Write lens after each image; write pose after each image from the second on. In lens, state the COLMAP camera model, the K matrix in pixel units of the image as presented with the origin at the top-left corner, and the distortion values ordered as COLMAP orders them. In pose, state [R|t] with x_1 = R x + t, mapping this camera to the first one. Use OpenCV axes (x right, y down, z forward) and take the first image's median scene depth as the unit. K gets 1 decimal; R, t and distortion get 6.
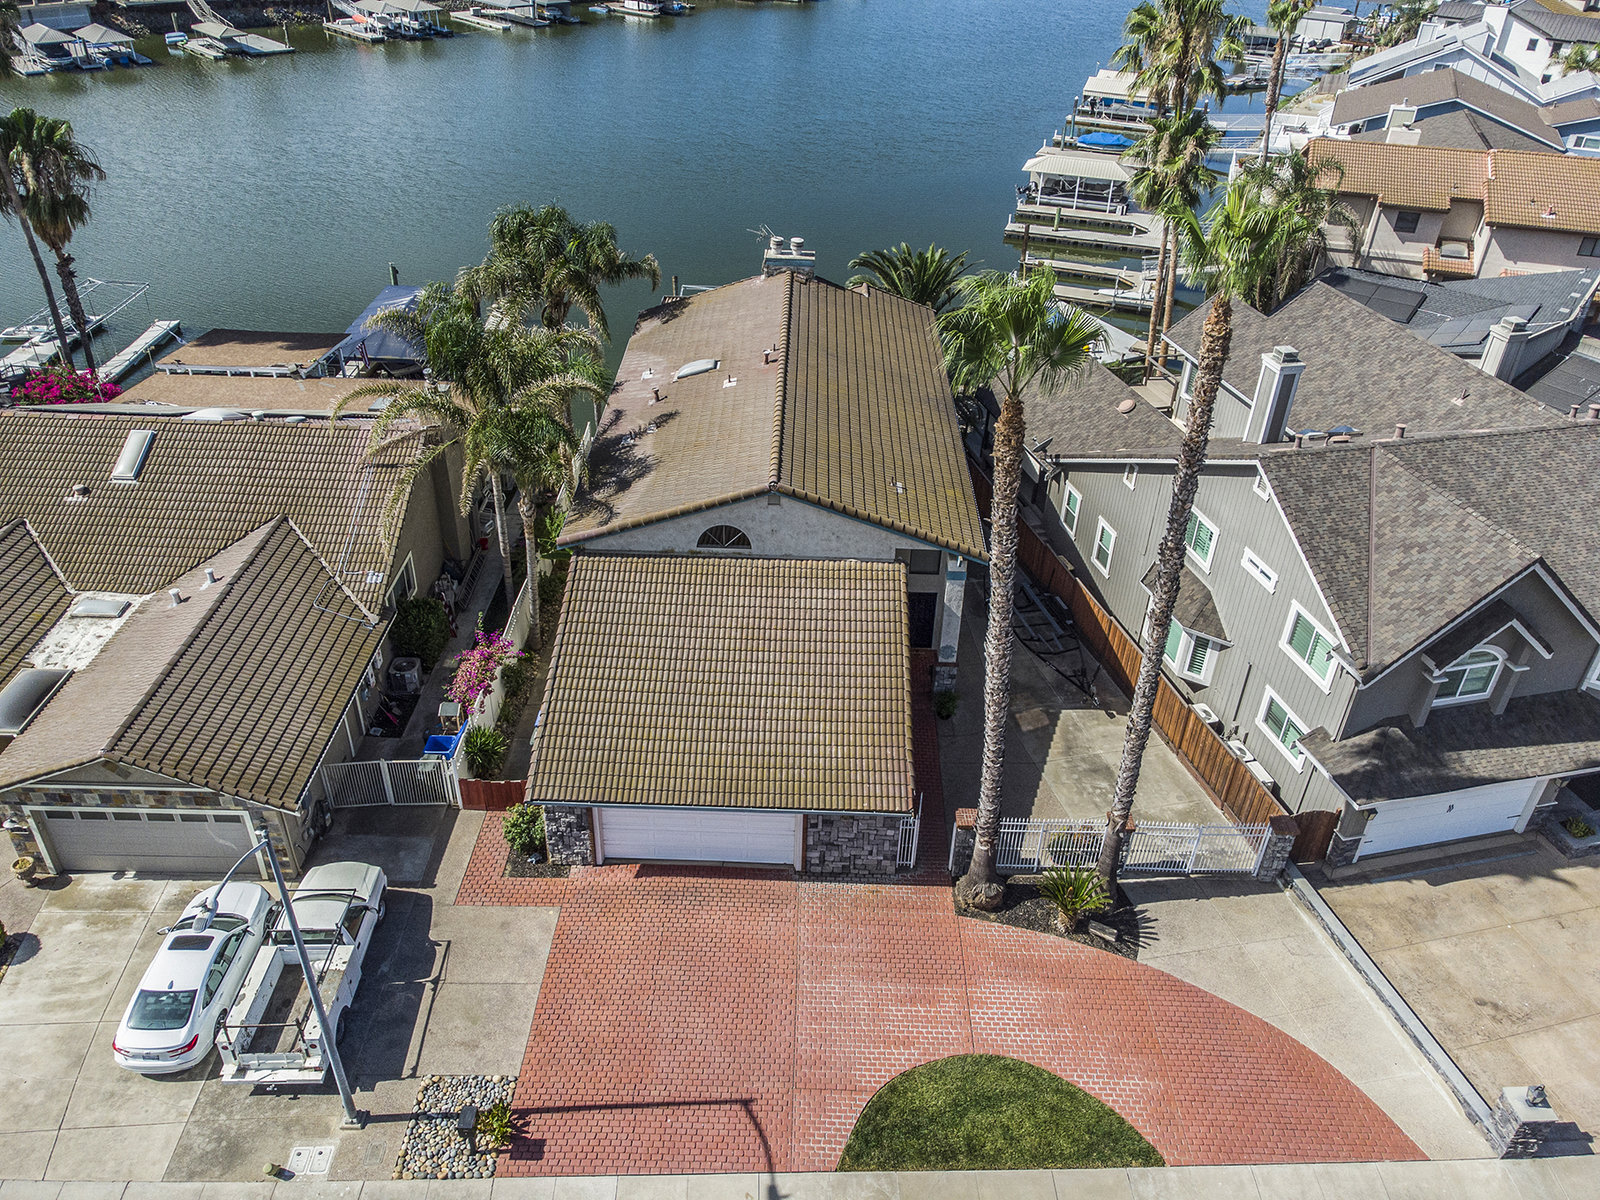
lens RADIAL K [[1196.6, 0, 793.6], [0, 1196.6, 600.4], [0, 0, 1]] dist [0.017408, 0.001612]
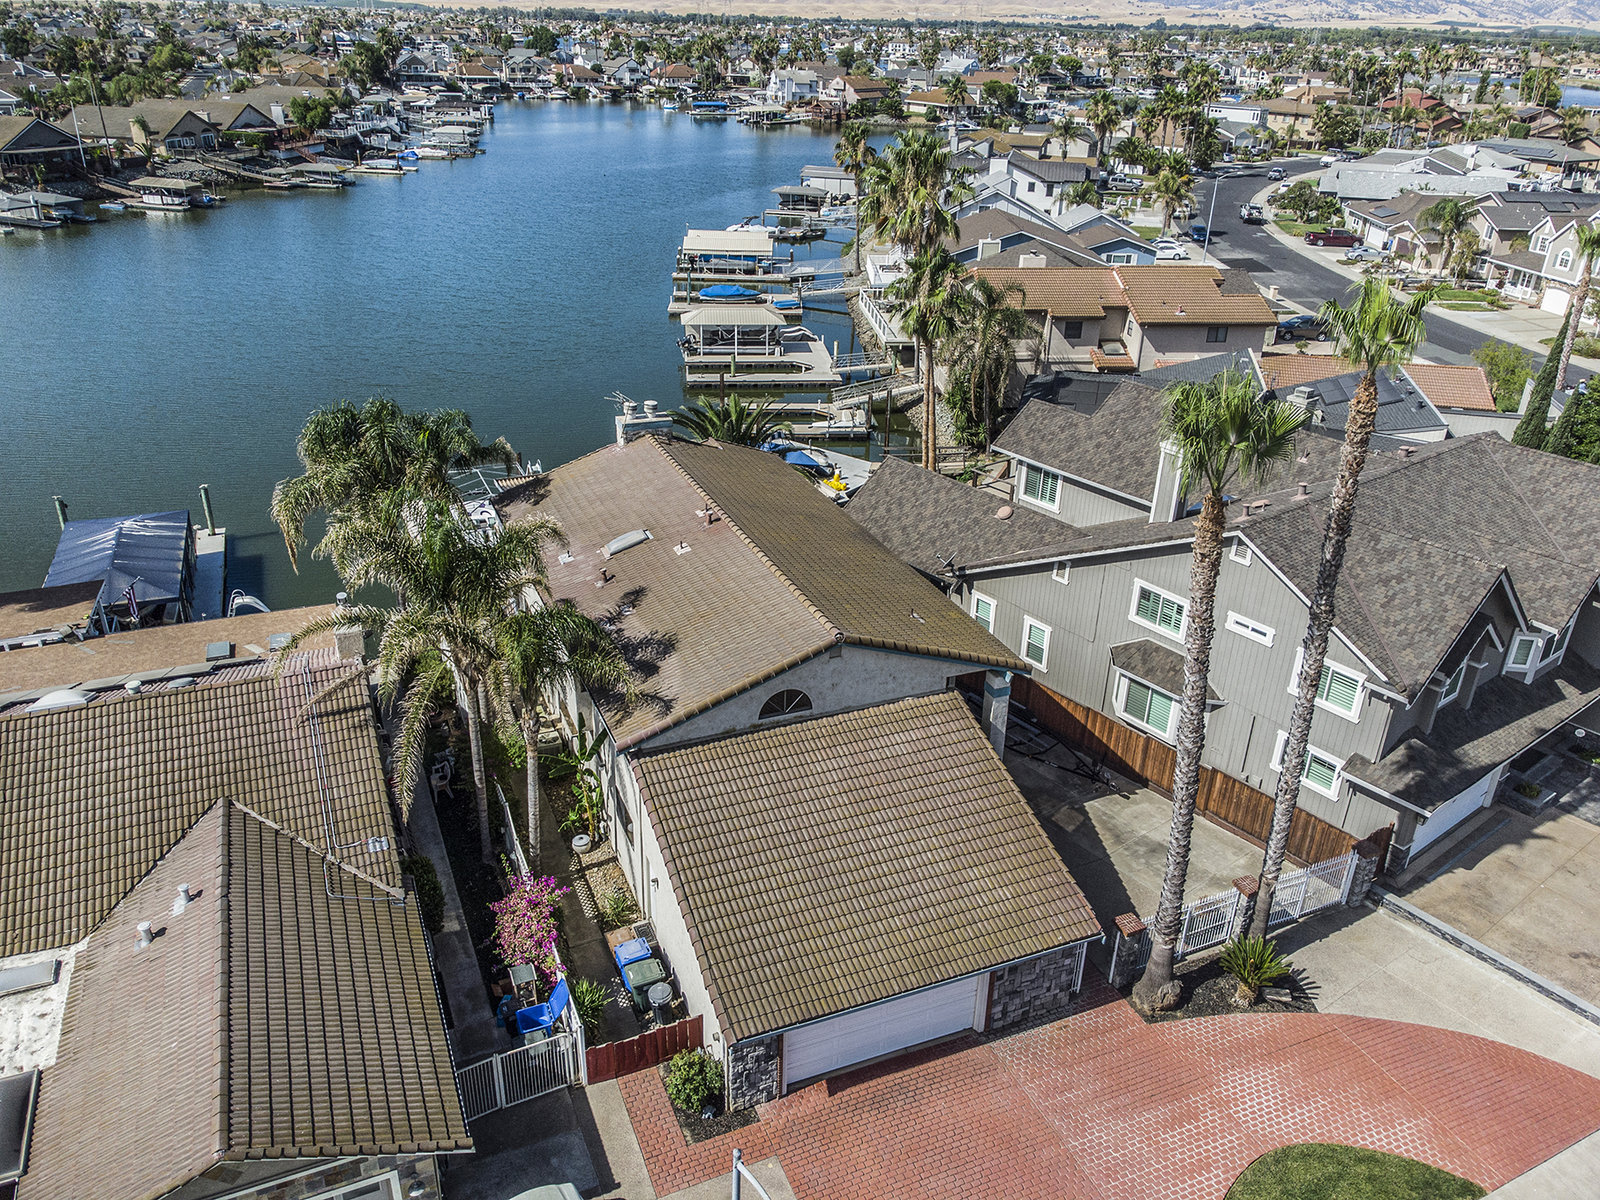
lens RADIAL K [[1200.1, 0, 792.9], [0, 1200.1, 603.5], [0, 0, 1]] dist [0.020120, -0.002037]
pose [[0.914113, -0.181881, 0.362376, -0.373376], [0.225080, 0.971017, -0.080410, -0.051238], [-0.337248, 0.155068, 0.928557, 0.113476]]
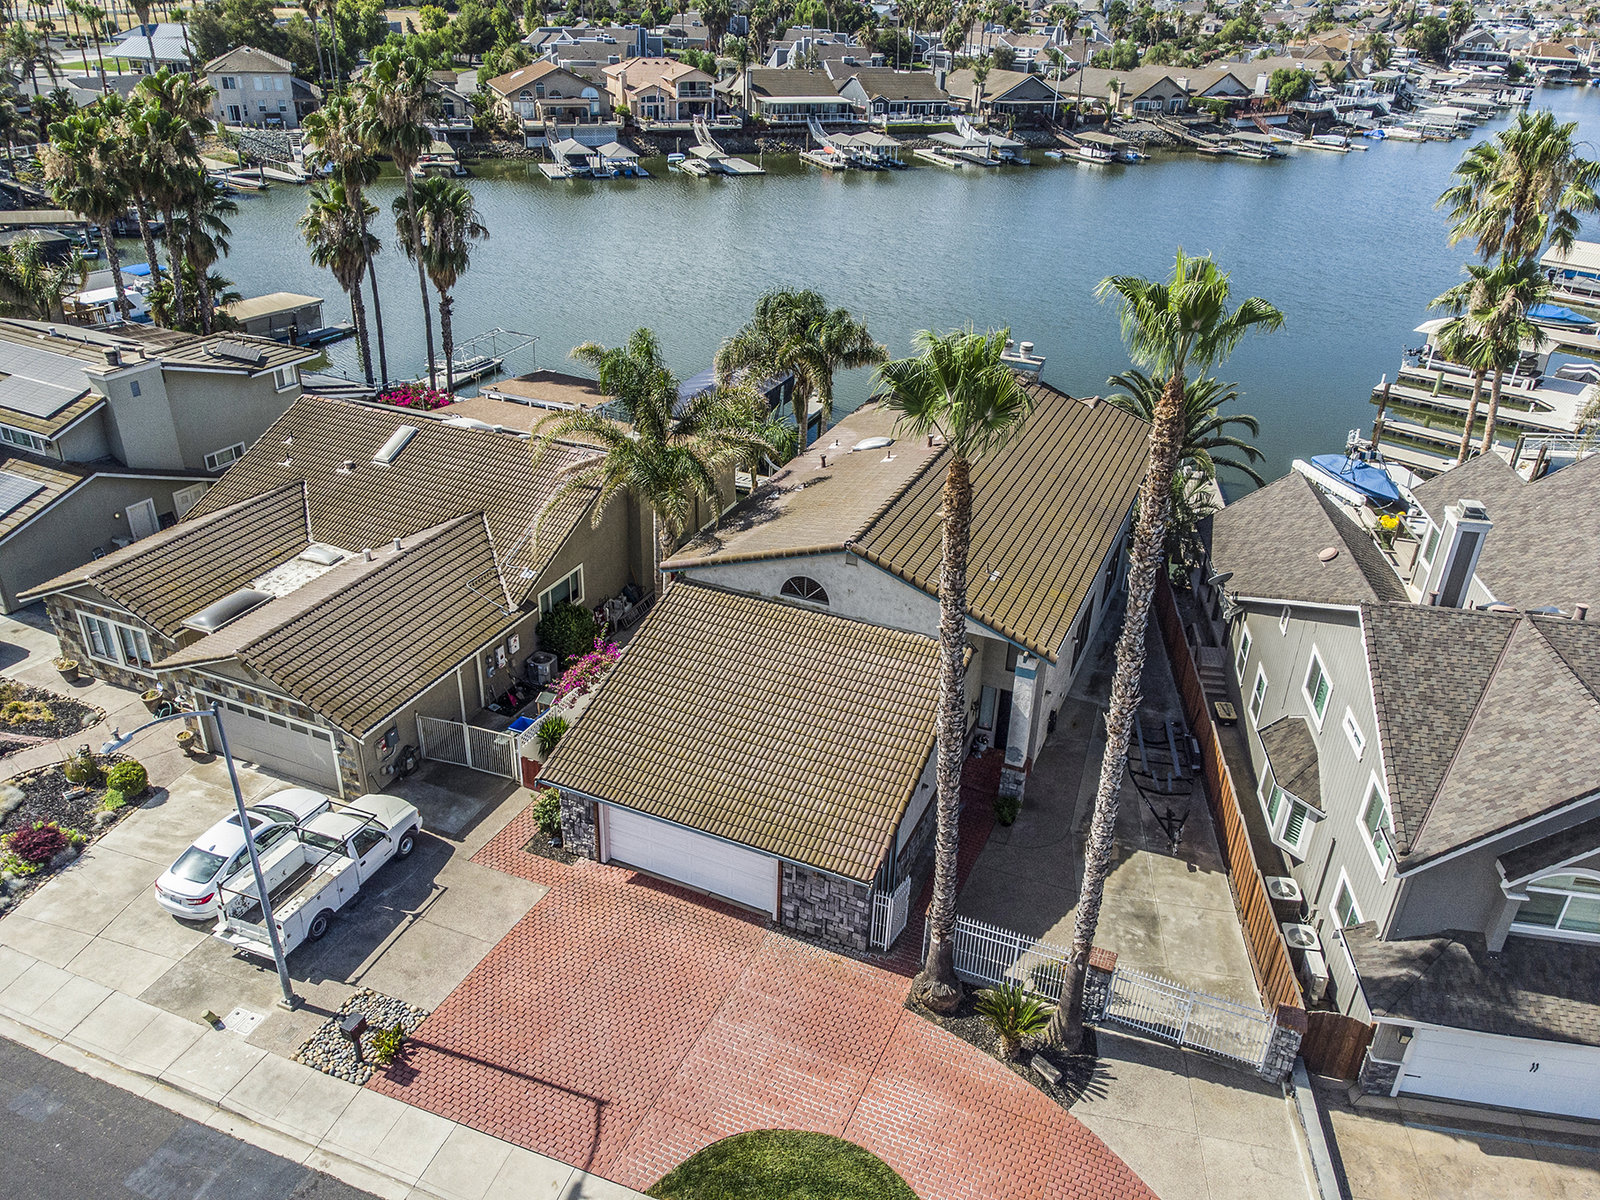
lens RADIAL K [[1196.6, 0, 793.6], [0, 1196.6, 600.4], [0, 0, 1]] dist [0.017408, 0.001612]
pose [[0.920787, 0.182136, -0.344932, 0.285654], [-0.218506, 0.973370, -0.069324, 0.029704], [0.323120, 0.139202, 0.936064, 0.032665]]
